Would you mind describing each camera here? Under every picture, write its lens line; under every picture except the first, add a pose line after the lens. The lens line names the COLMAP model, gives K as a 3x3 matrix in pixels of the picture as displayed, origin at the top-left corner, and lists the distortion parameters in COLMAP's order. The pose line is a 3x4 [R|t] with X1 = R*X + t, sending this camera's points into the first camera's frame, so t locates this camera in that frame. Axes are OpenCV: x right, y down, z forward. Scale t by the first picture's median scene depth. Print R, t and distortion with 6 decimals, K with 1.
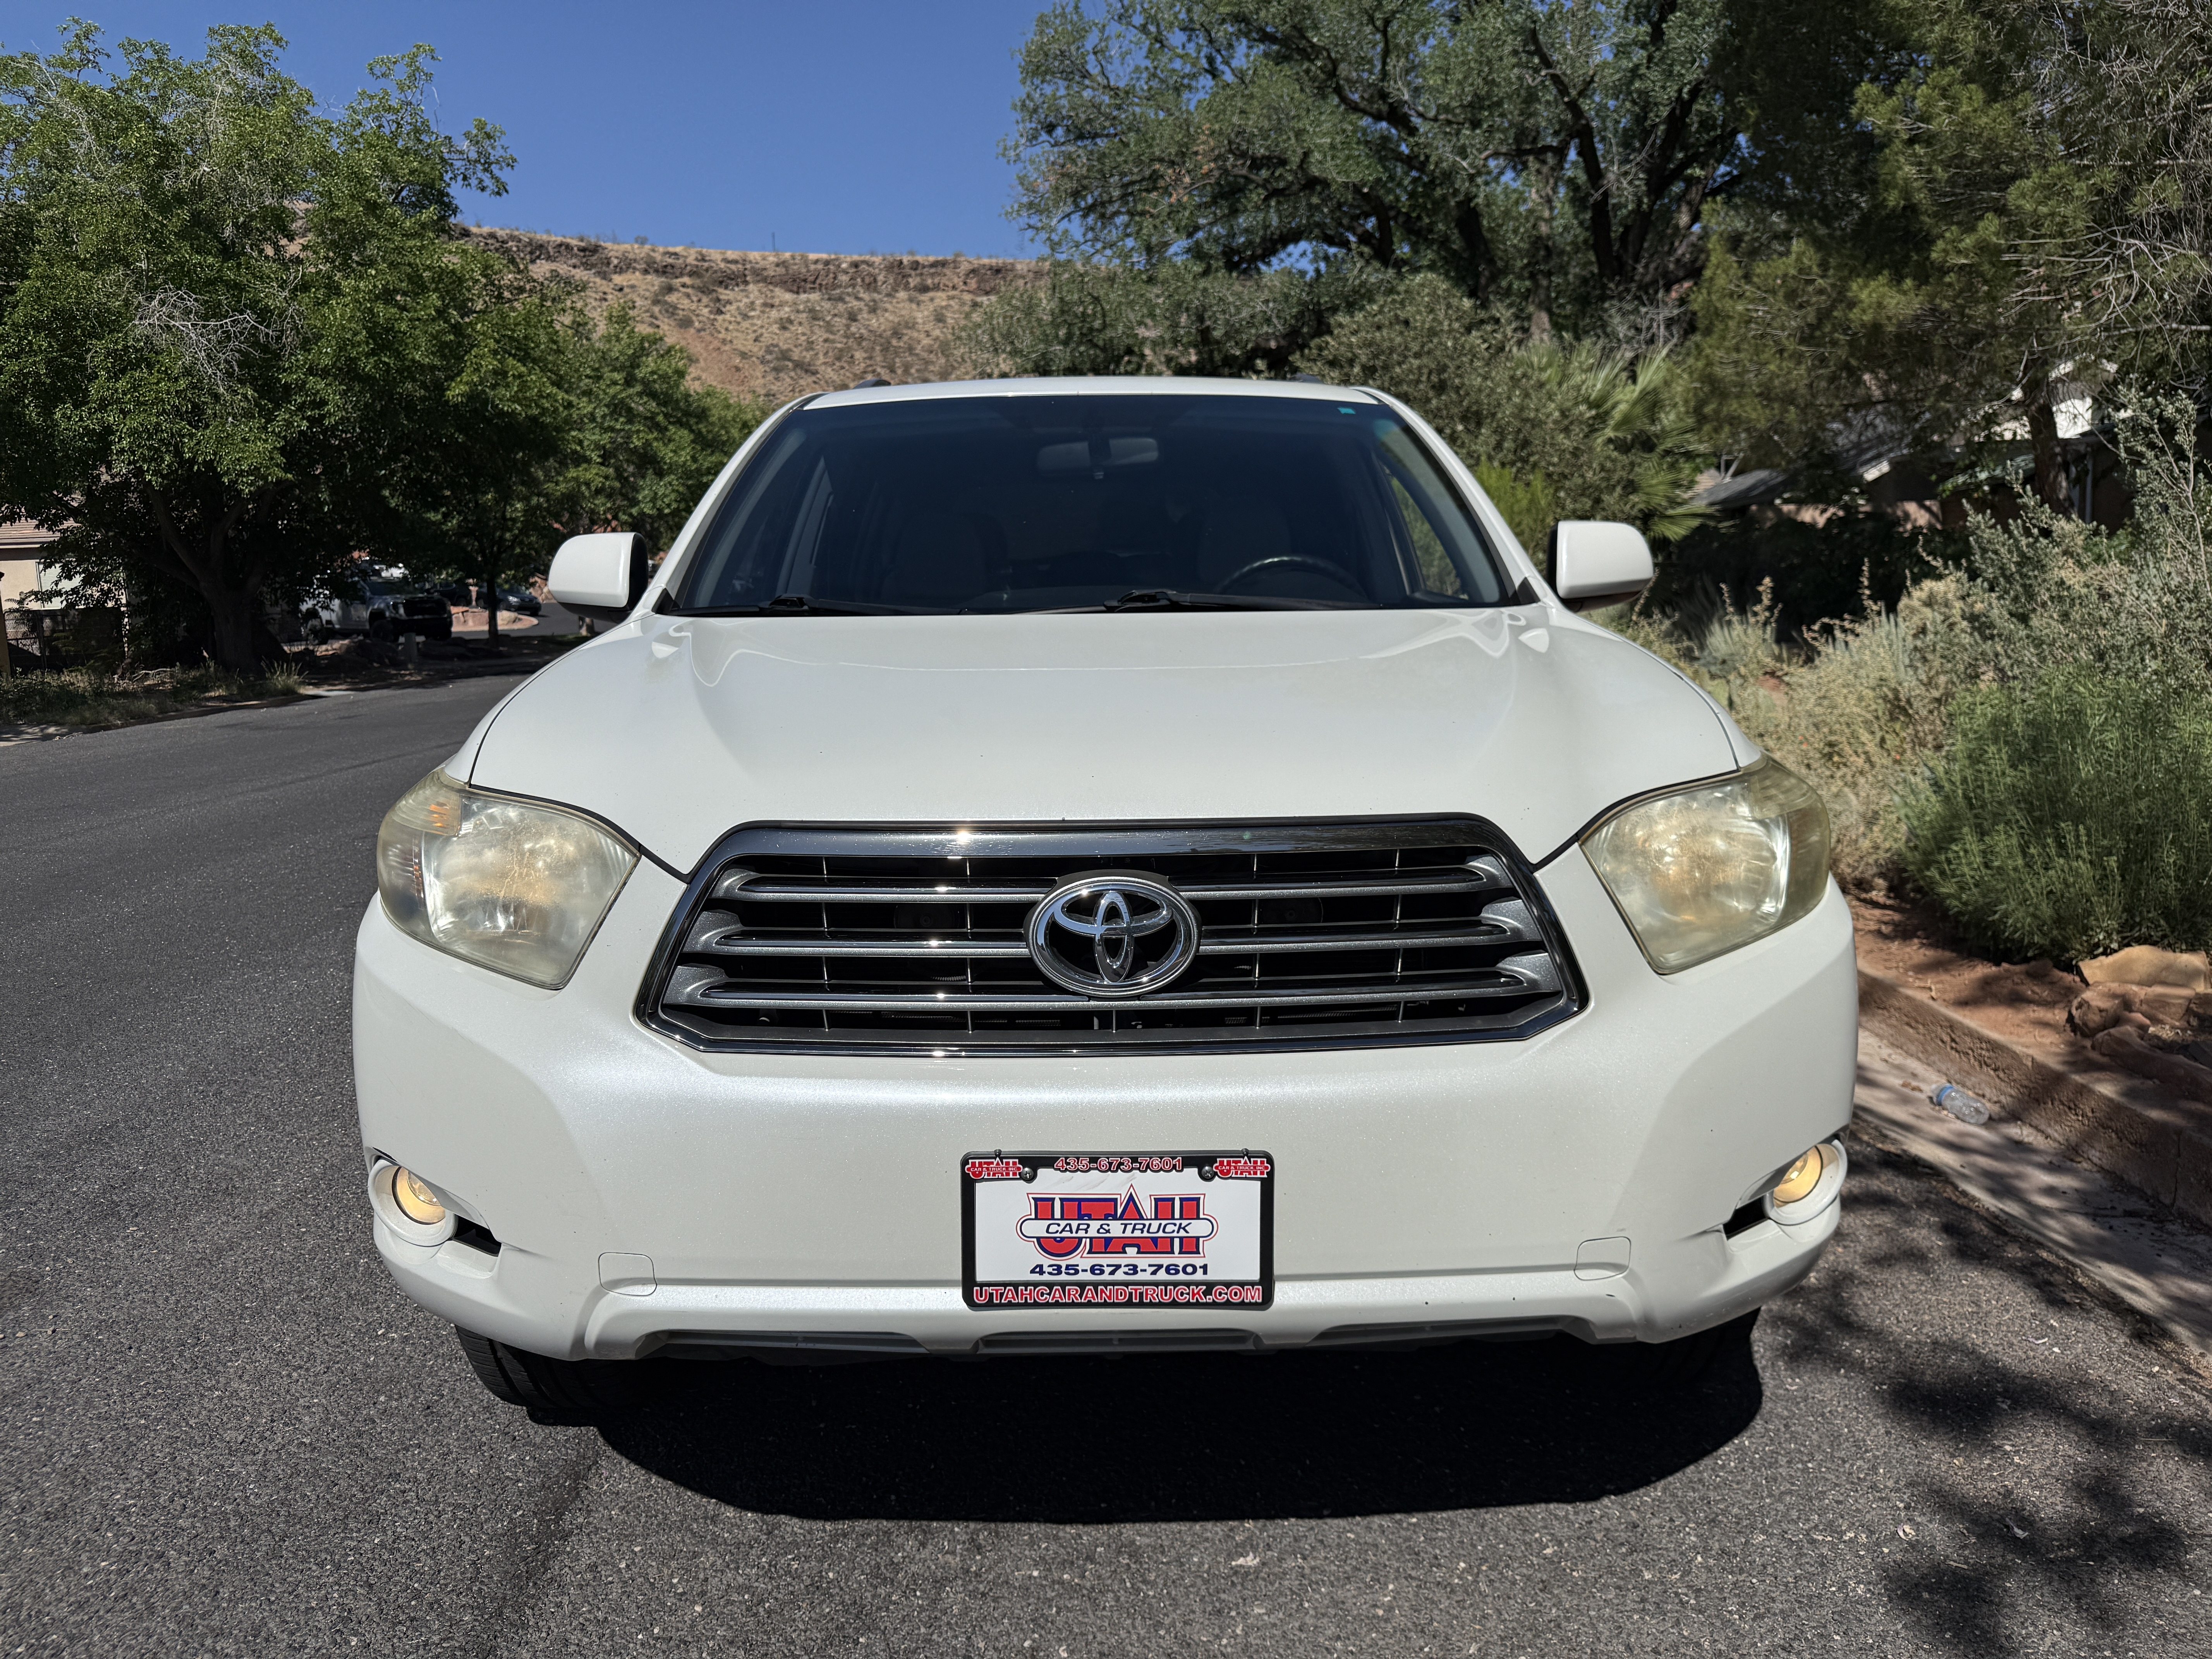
lens RADIAL K [[1583.7, 0, 1113.7], [0, 1583.7, 835.7], [0, 0, 1]] dist [0.007345, -0.026021]
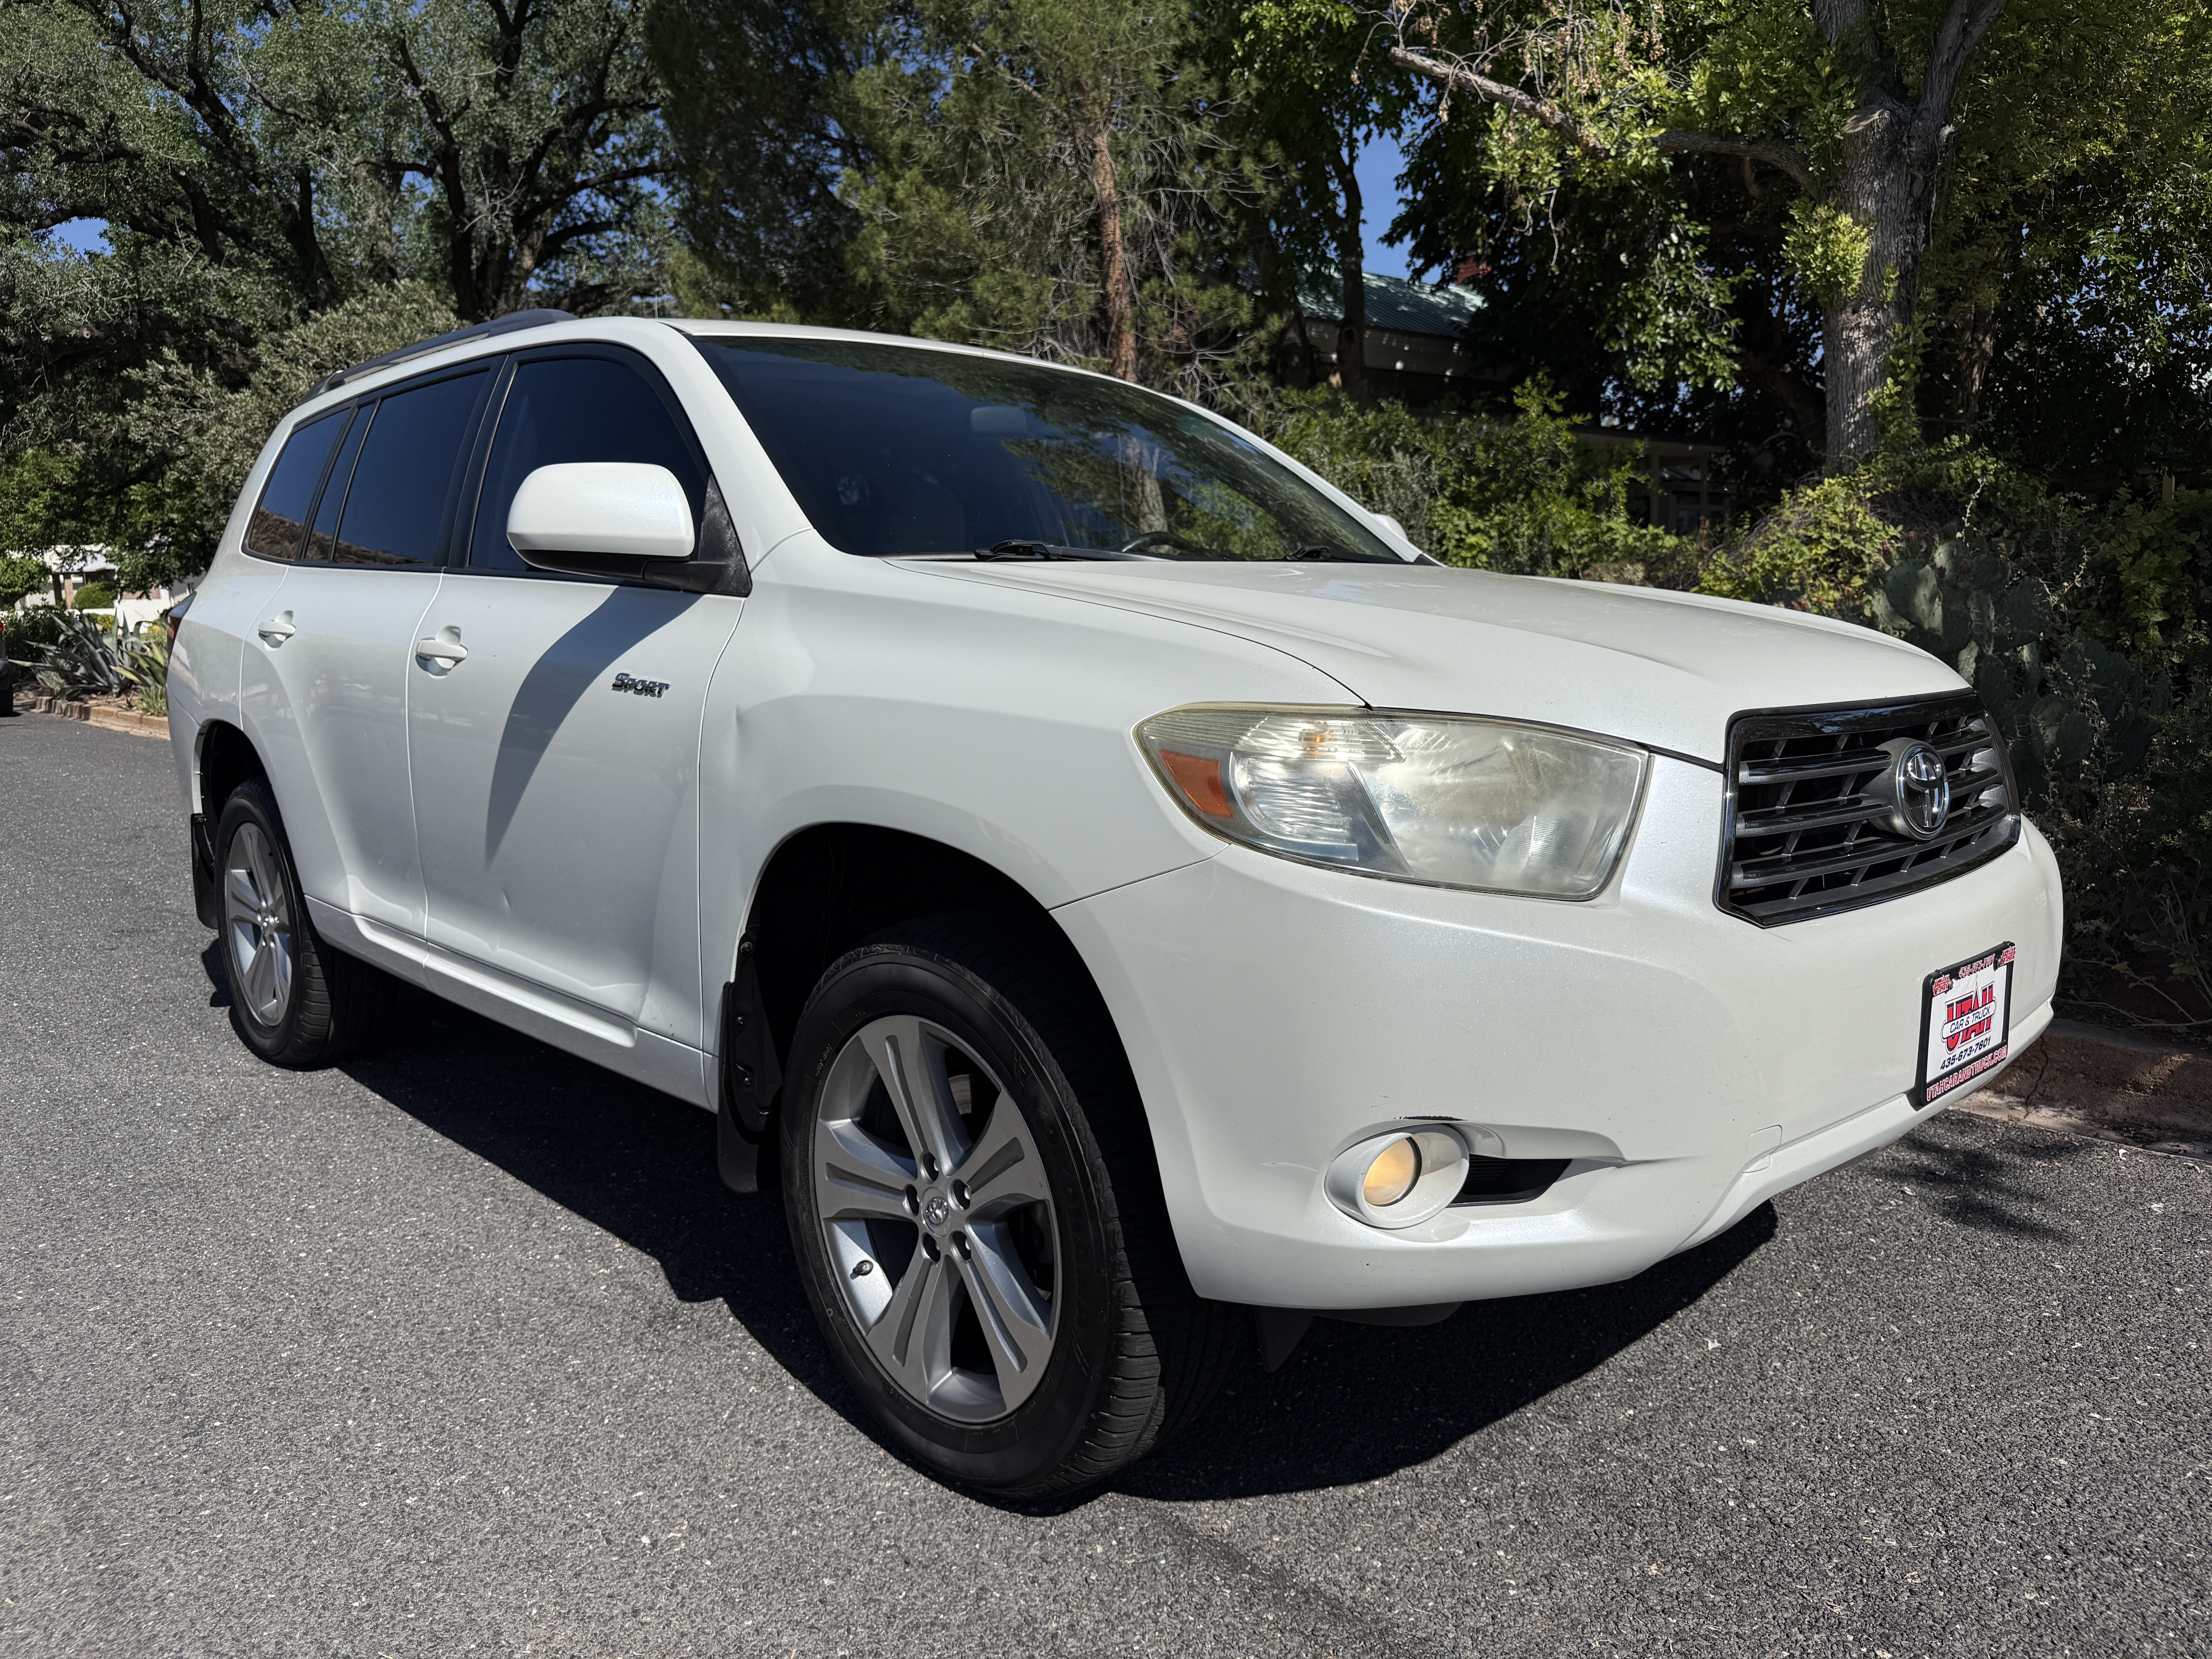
lens RADIAL K [[1583.7, 0, 1113.7], [0, 1583.7, 835.7], [0, 0, 1]] dist [0.007345, -0.026021]
pose [[0.730507, -0.086557, 0.677398, -0.104812], [0.107091, 0.994182, 0.011548, 0.001415], [-0.674456, 0.064108, 0.735526, 0.041723]]
